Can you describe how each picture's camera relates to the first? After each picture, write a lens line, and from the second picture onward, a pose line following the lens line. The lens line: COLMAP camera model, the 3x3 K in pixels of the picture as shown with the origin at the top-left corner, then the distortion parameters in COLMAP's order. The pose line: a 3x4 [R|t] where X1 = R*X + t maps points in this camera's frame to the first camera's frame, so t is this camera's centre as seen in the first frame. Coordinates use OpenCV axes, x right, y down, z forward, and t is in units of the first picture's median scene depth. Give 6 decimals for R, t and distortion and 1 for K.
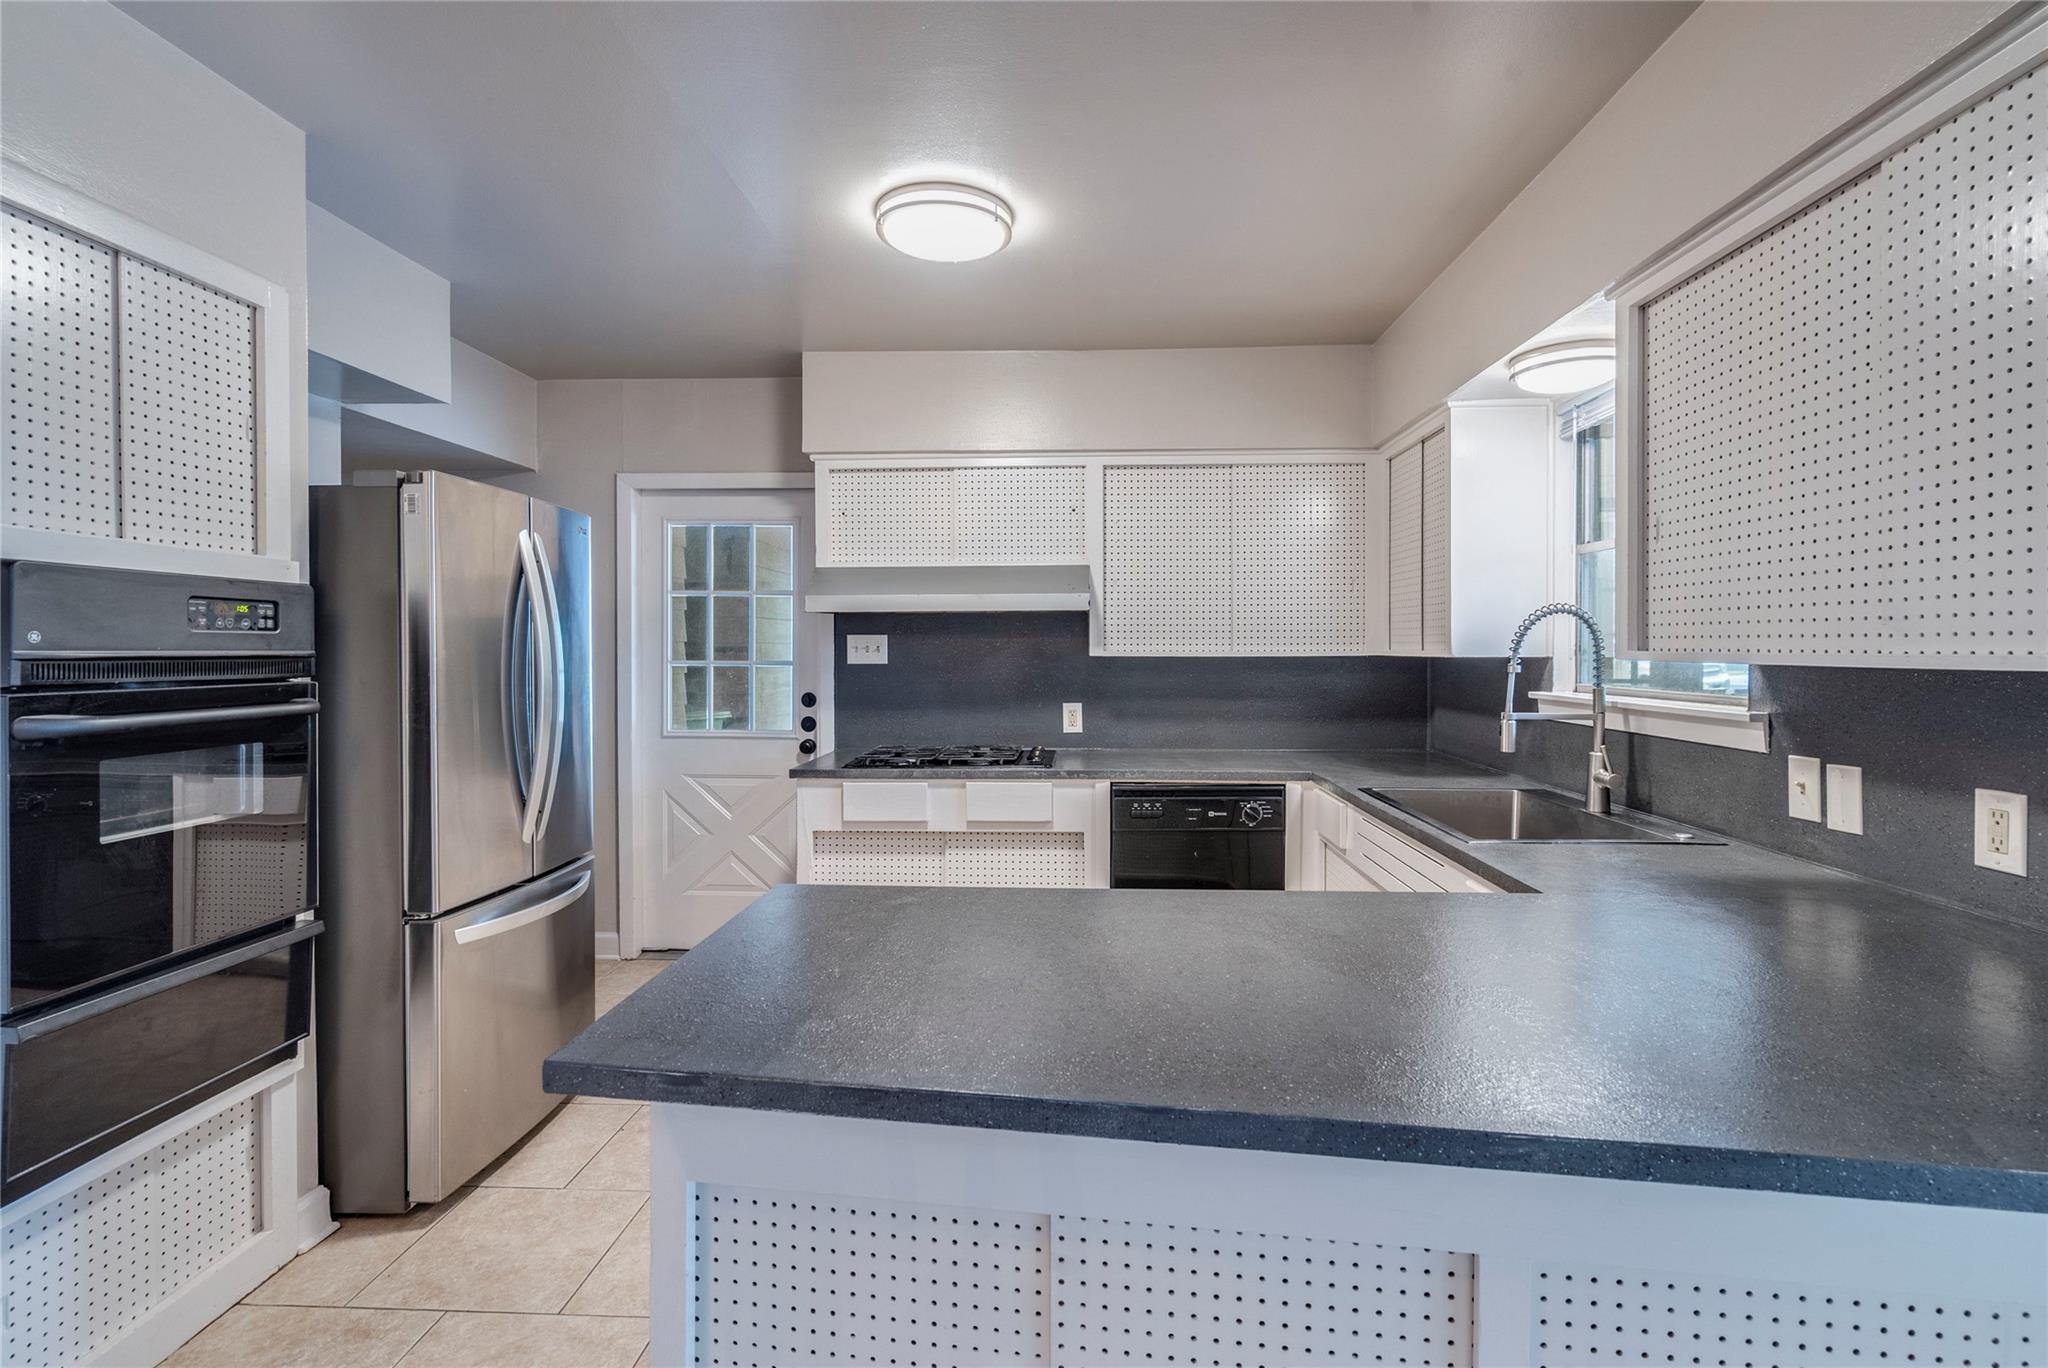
lens RADIAL K [[981.2, 0, 1024.0], [0, 981.2, 684.0], [0, 0, 1]] dist [-0.002462, 0.000099]
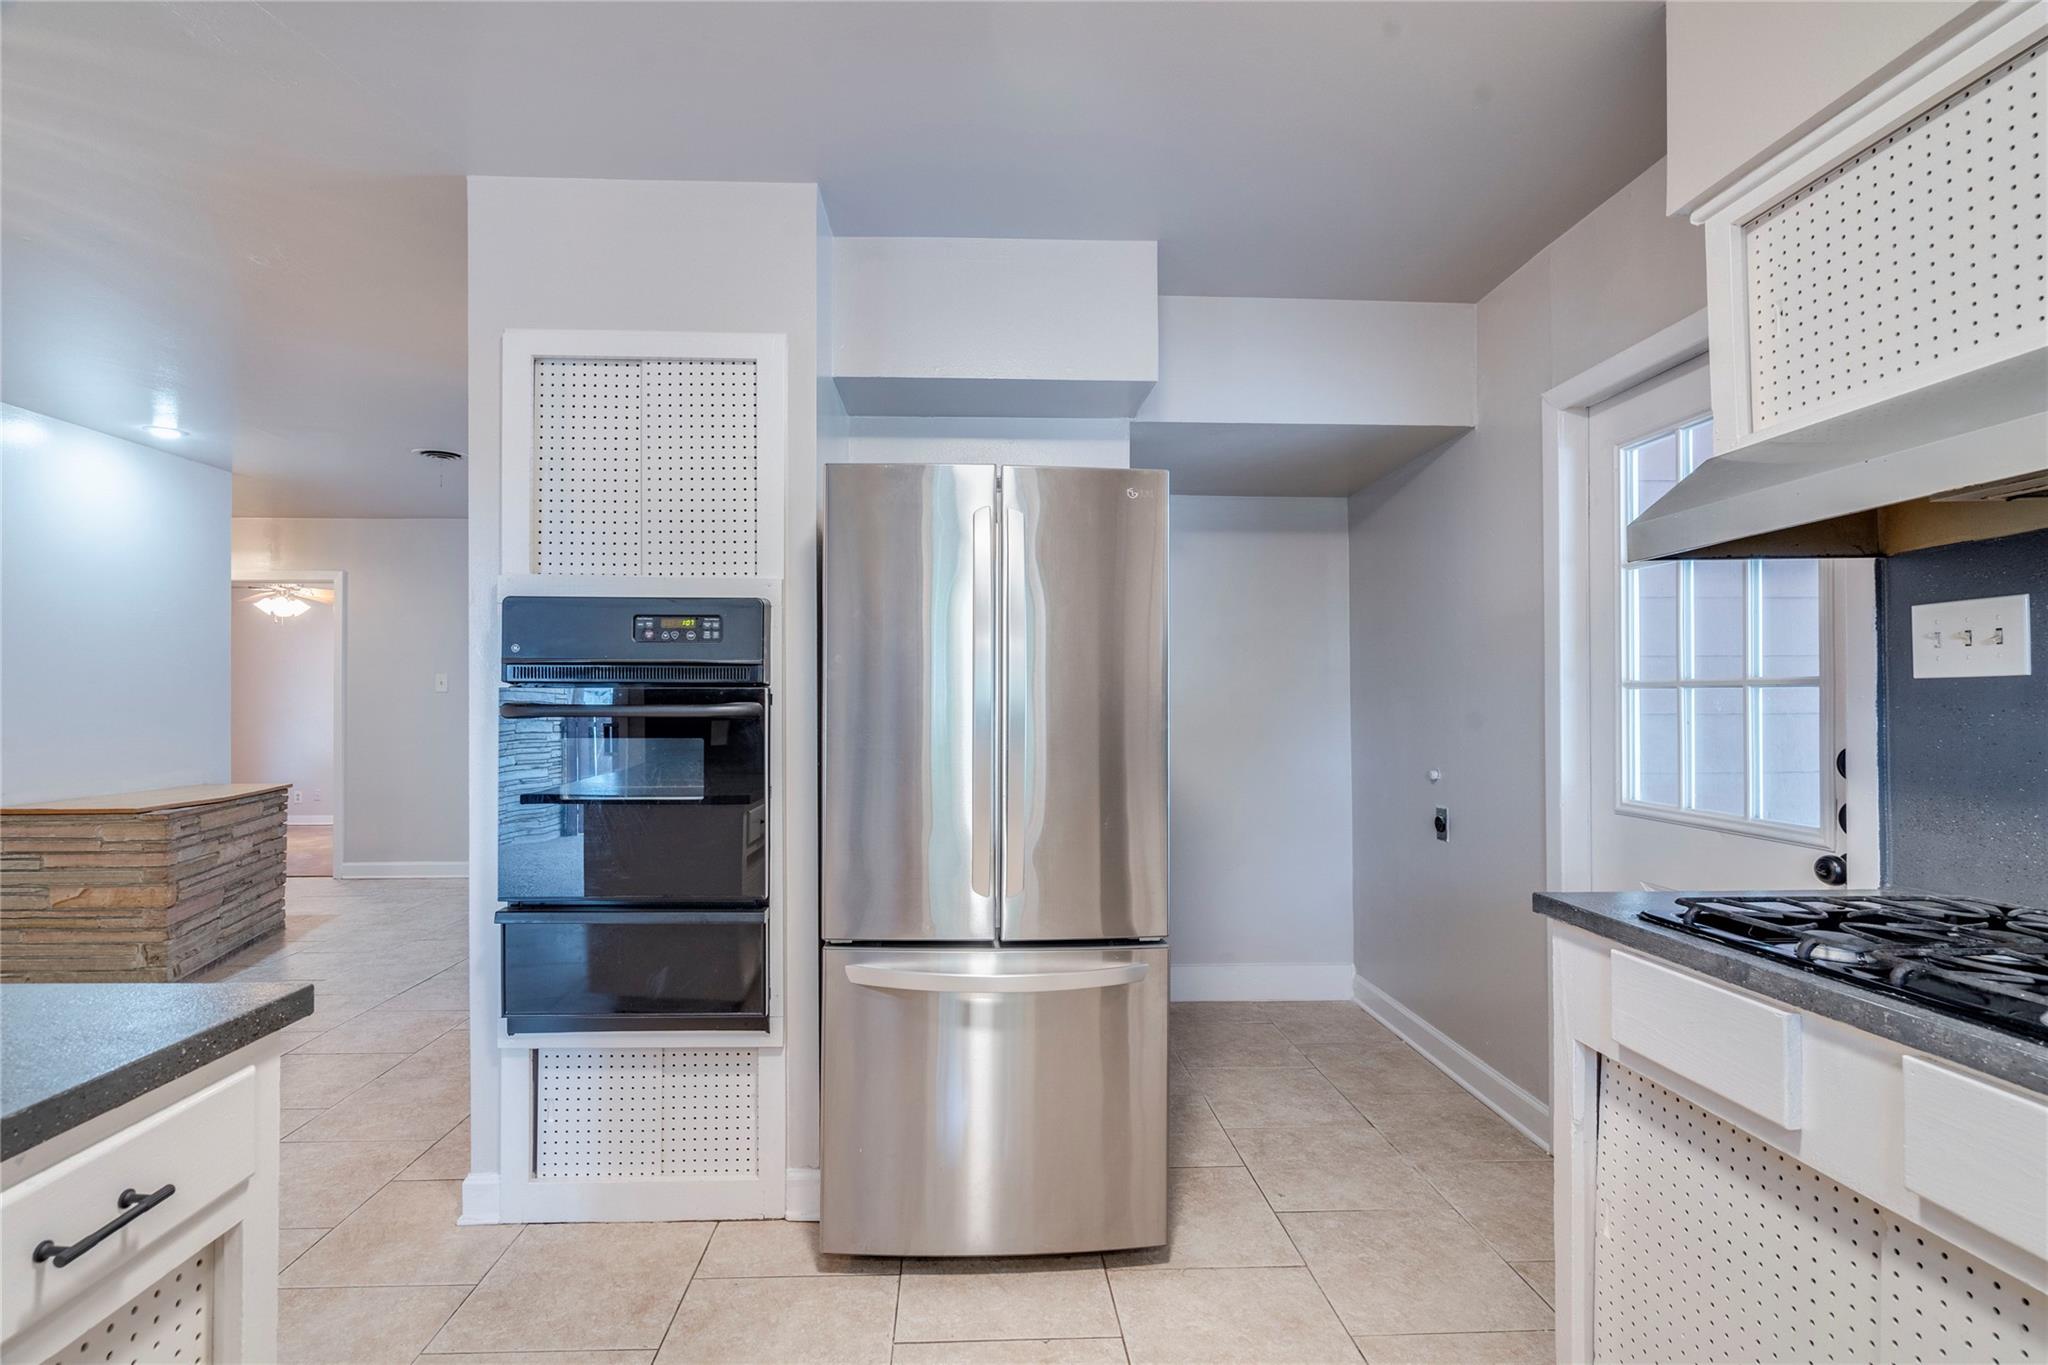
lens RADIAL K [[964.2, 0, 1050.6], [0, 964.2, 692.8], [0, 0, 1]] dist [-0.001207, 0.000033]
pose [[0.091404, -0.001647, -0.995813, 0.365505], [-0.032623, 0.999457, -0.004647, -0.002134], [0.995279, 0.032911, 0.091300, 1.243515]]
